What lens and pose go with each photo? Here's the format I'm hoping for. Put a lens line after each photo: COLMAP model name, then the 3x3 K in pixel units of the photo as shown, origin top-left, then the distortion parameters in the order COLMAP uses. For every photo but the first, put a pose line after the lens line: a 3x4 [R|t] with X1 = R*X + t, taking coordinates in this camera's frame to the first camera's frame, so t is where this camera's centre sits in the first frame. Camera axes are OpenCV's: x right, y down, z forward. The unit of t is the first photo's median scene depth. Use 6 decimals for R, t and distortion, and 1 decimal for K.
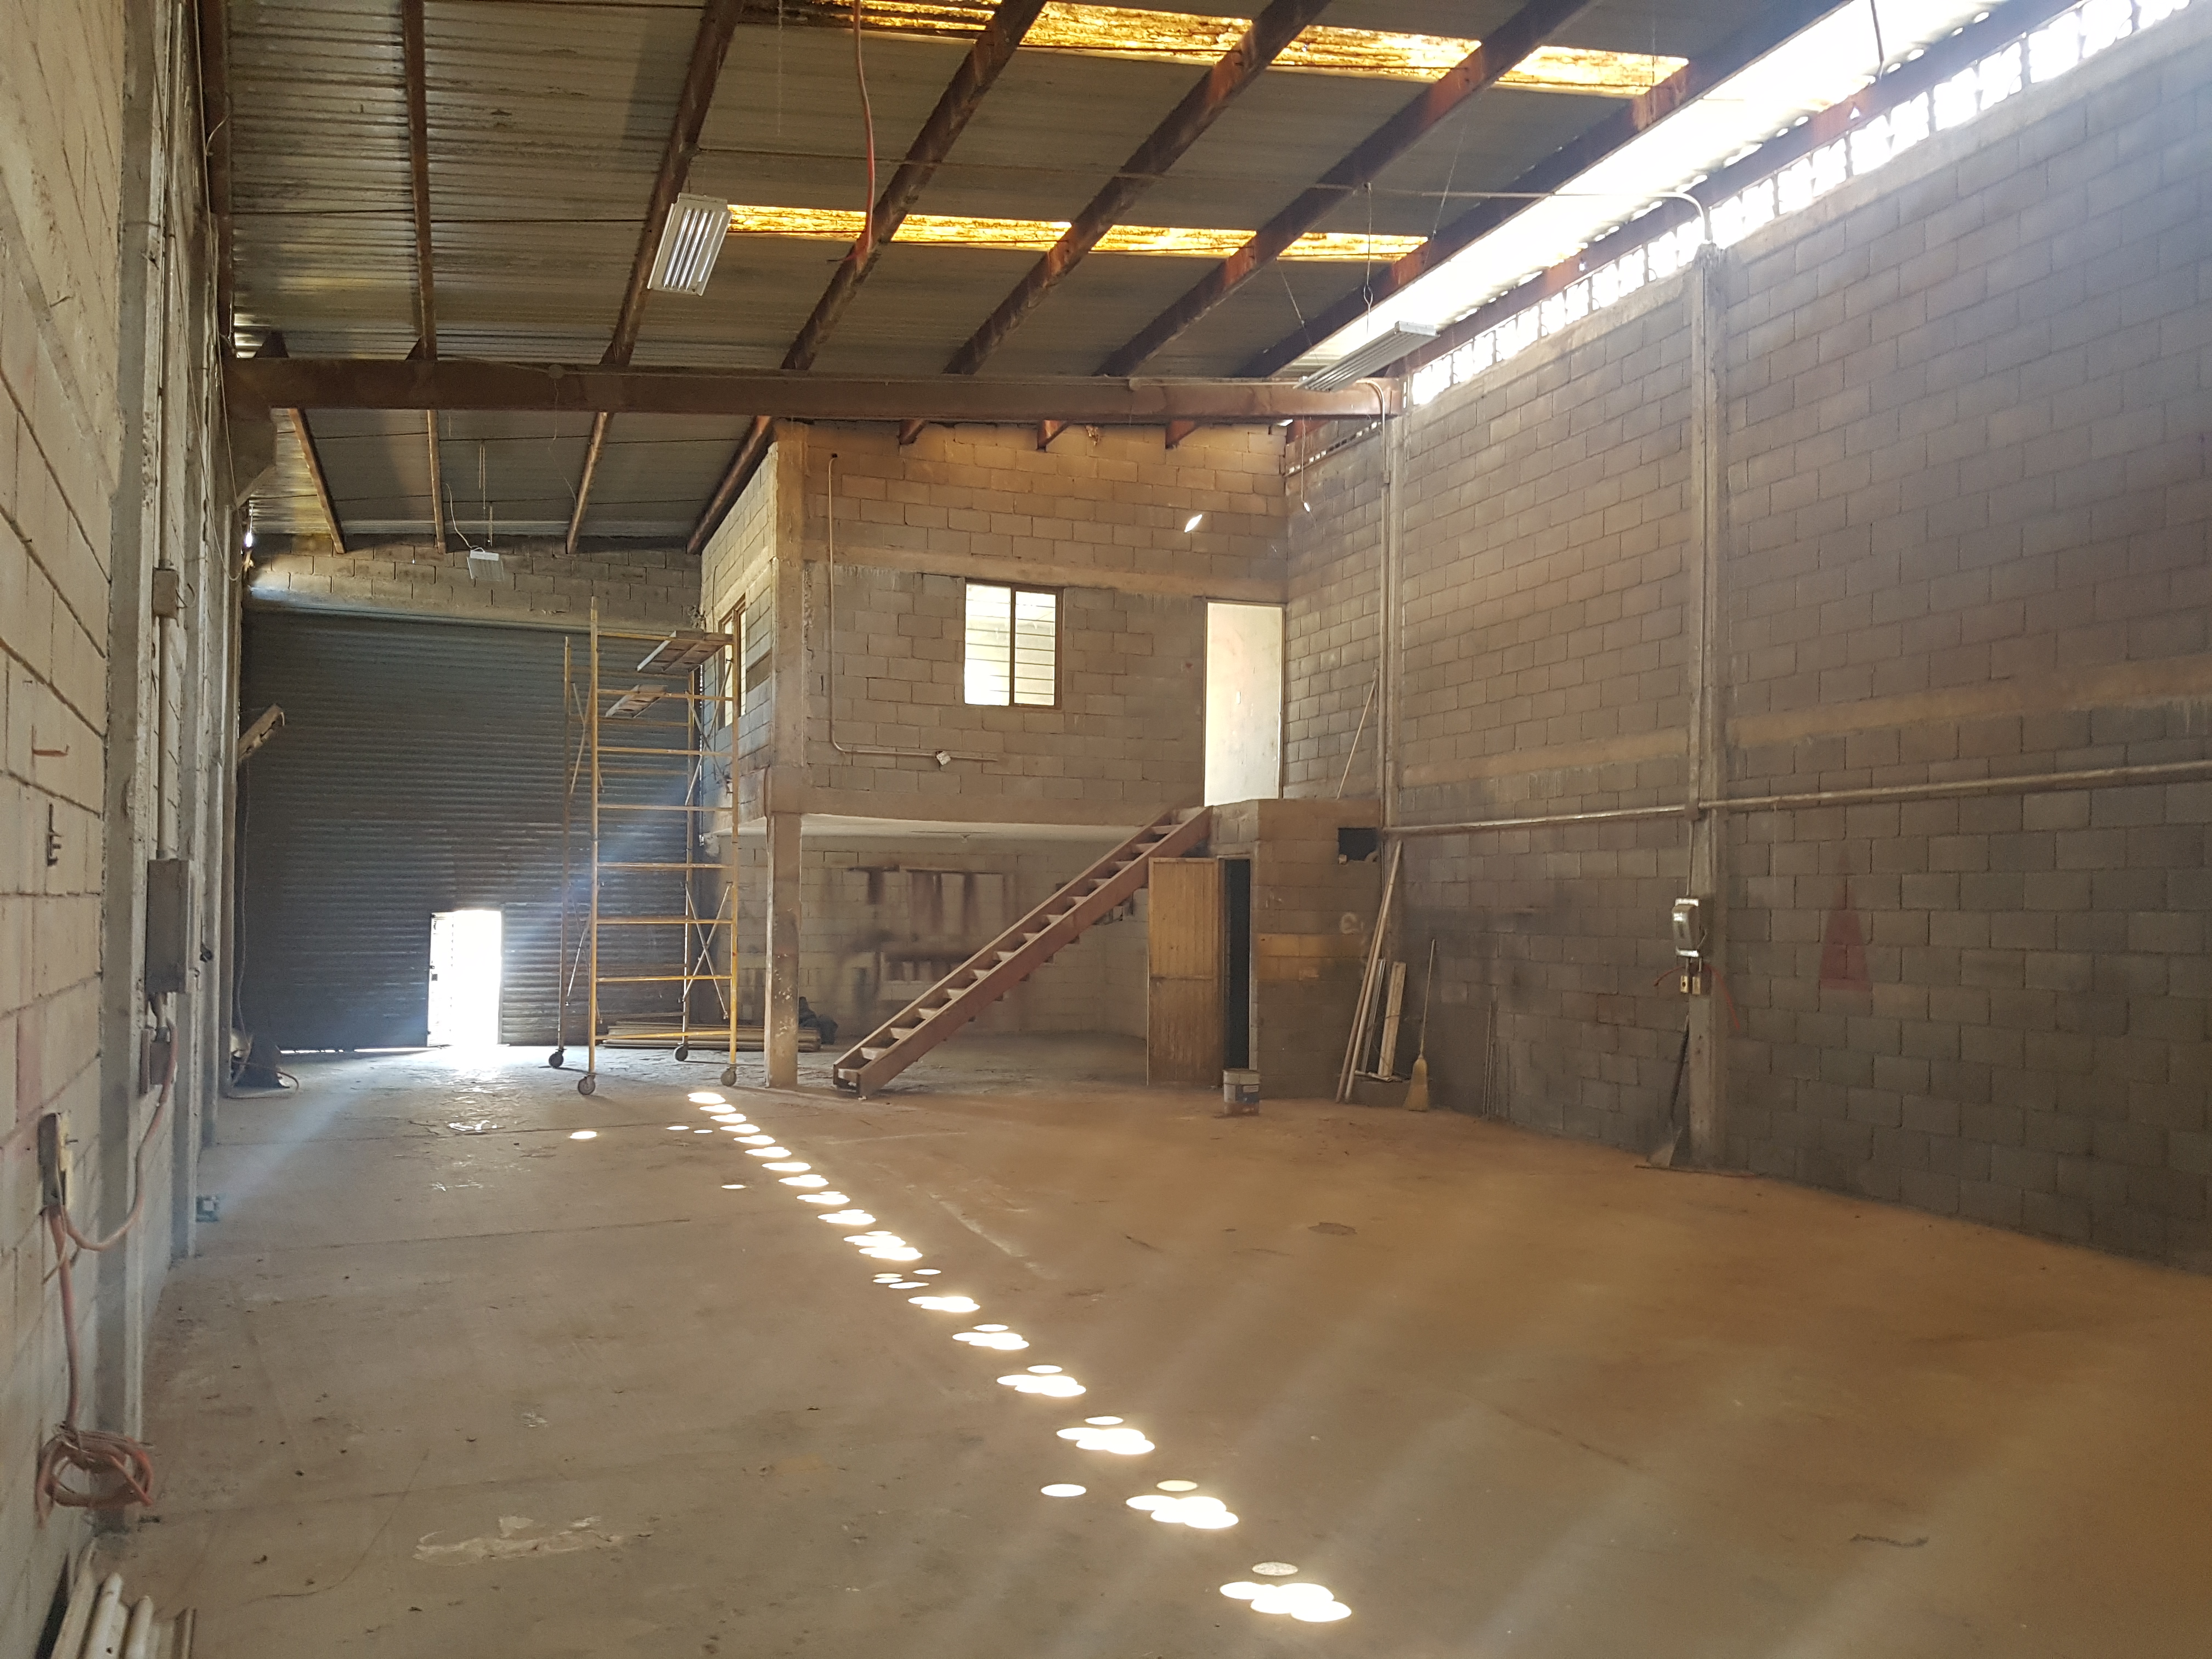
lens RADIAL K [[1716.1, 0, 1100.4], [0, 1716.1, 869.2], [0, 0, 1]] dist [0.304382, -0.668729]
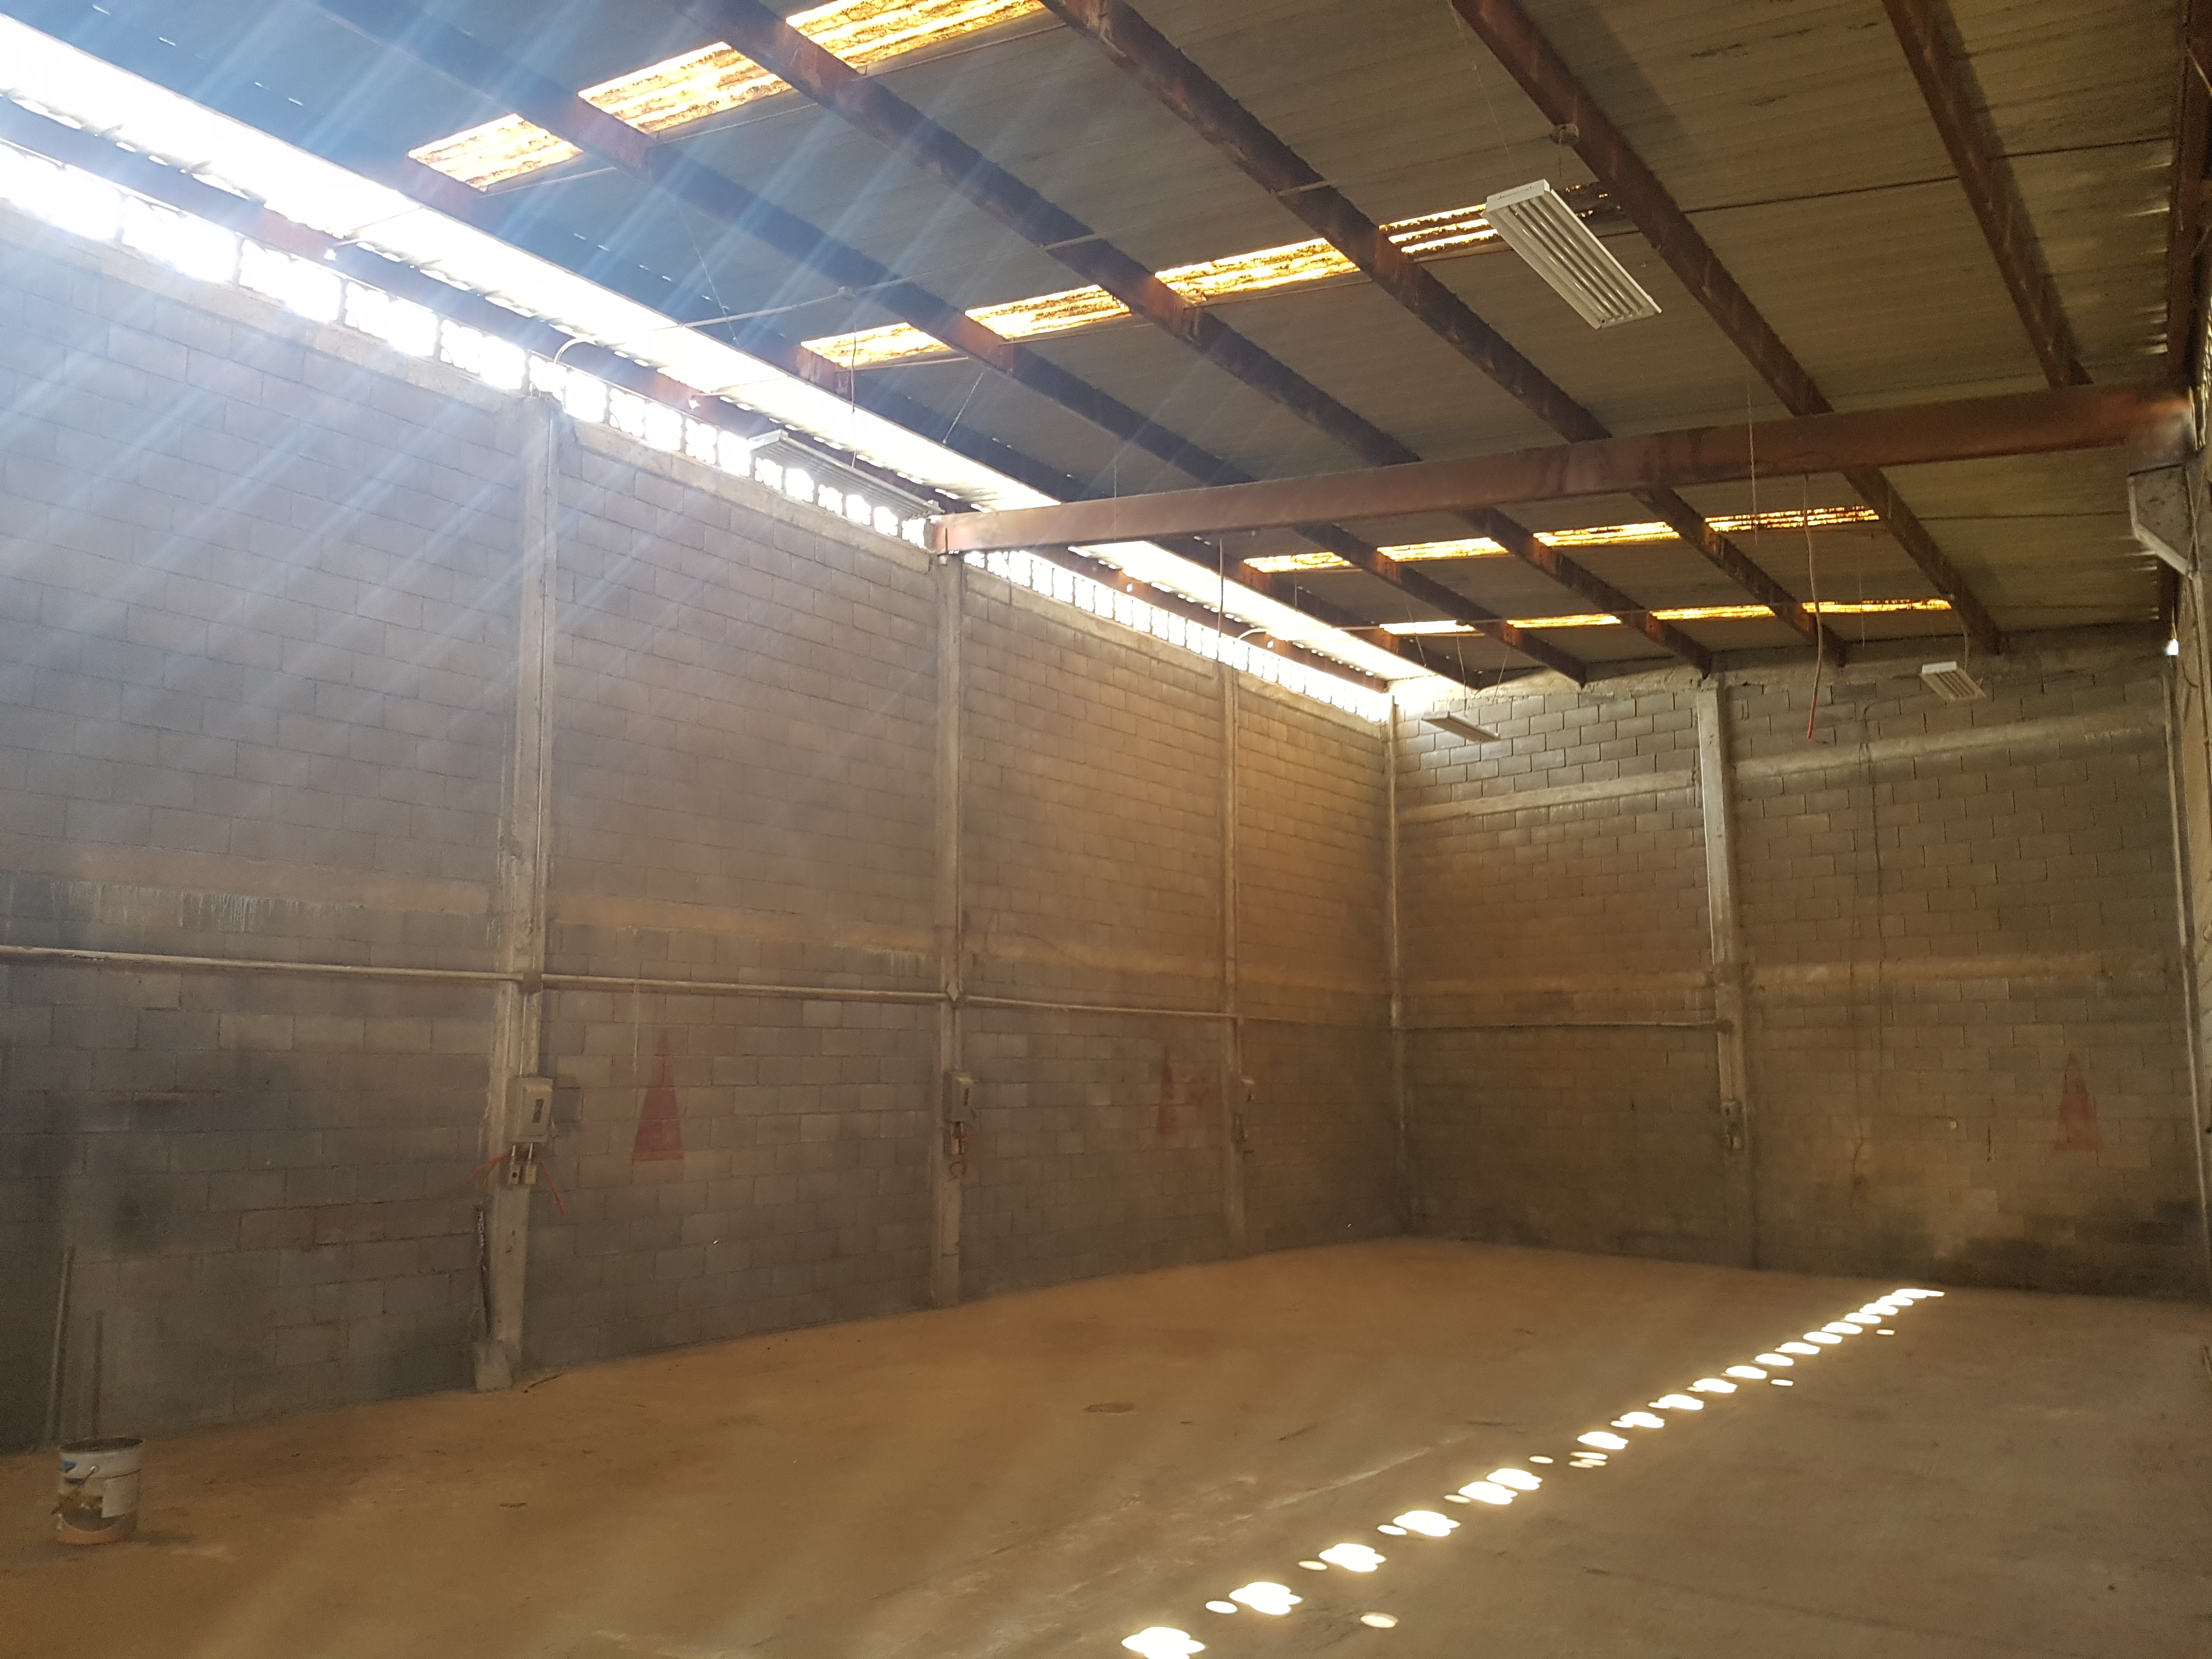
lens RADIAL K [[1716.1, 0, 1100.4], [0, 1716.1, 869.2], [0, 0, 1]] dist [0.304382, -0.668729]
pose [[-0.573841, 0.088191, 0.814205, -0.446839], [-0.023522, 0.992000, -0.124027, 0.011620], [-0.818629, -0.090324, -0.567176, 0.970722]]
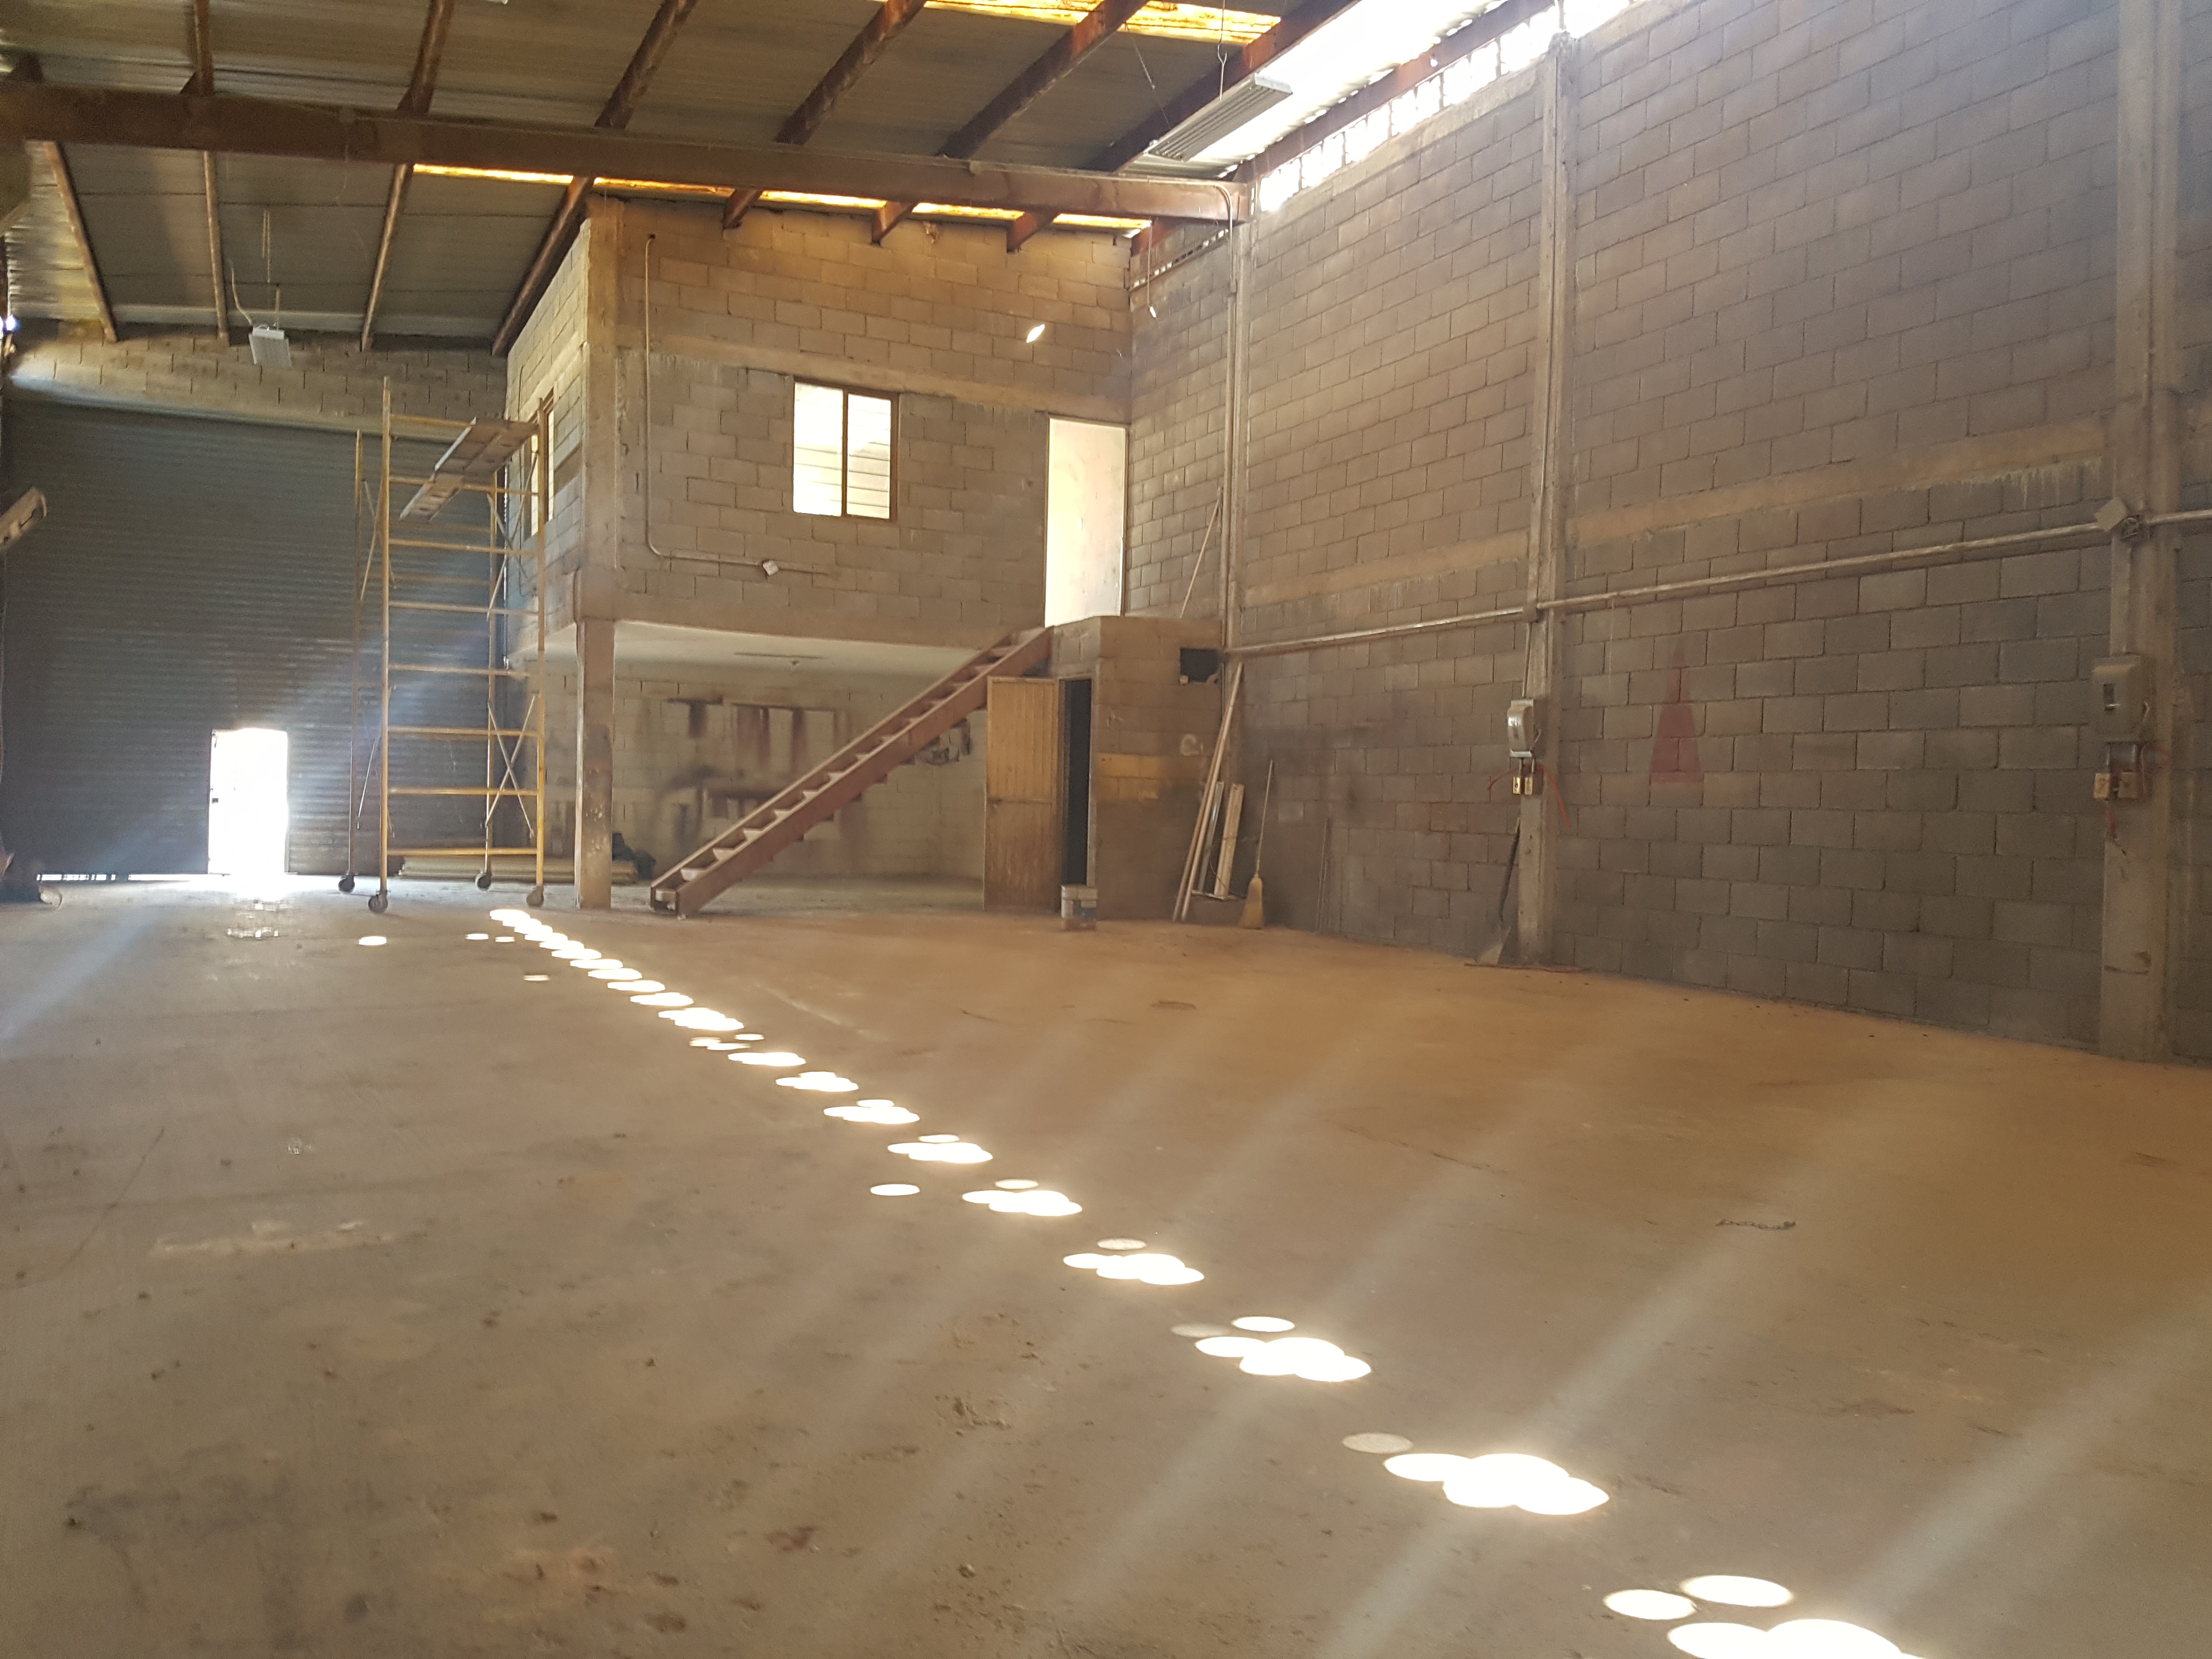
lens RADIAL K [[1705.9, 0, 1109.2], [0, 1705.9, 816.6], [0, 0, 1]] dist [0.308988, -0.663469]
pose [[0.994662, 0.012354, 0.102446, -0.001644], [-0.015817, 0.999328, 0.033060, 0.040962], [-0.101969, -0.034504, 0.994189, 0.028008]]
